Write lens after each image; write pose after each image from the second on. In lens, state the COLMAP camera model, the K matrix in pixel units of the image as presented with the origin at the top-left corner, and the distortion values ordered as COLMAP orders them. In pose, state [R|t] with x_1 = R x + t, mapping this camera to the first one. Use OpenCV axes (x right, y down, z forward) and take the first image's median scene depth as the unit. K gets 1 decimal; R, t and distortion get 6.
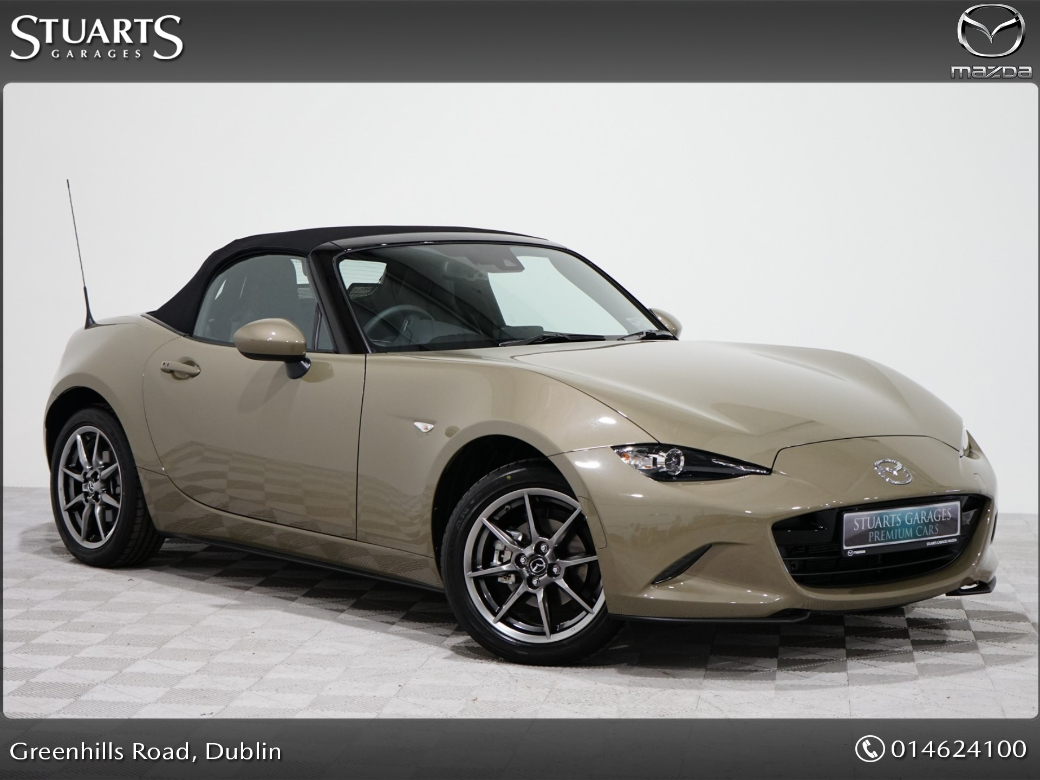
lens RADIAL K [[2355.5, 0, 519.5], [0, 2355.5, 392.2], [0, 0, 1]] dist [-0.010449, 0.000000]
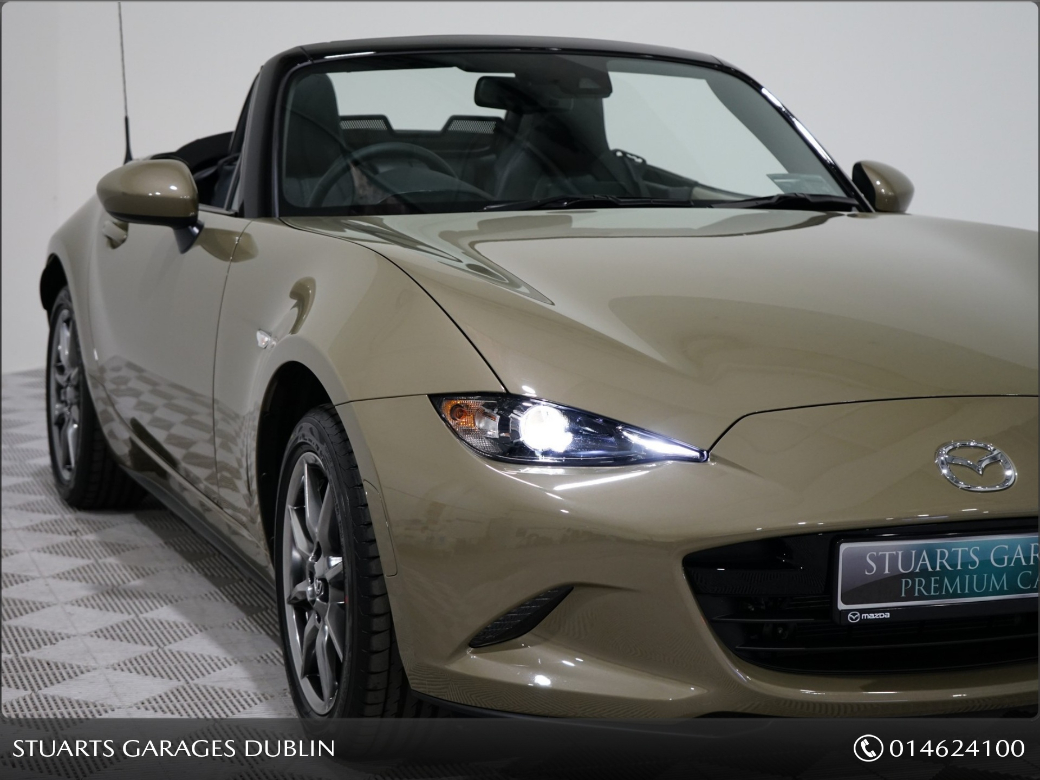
lens RADIAL K [[2355.5, 0, 520.9], [0, 2355.5, 390.8], [0, 0, 1]] dist [-0.010449, 0.000000]
pose [[0.940167, 0.051540, -0.336793, 0.243793], [-0.032162, 0.997504, 0.062868, -0.013611], [0.339193, -0.048274, 0.939478, 0.471815]]
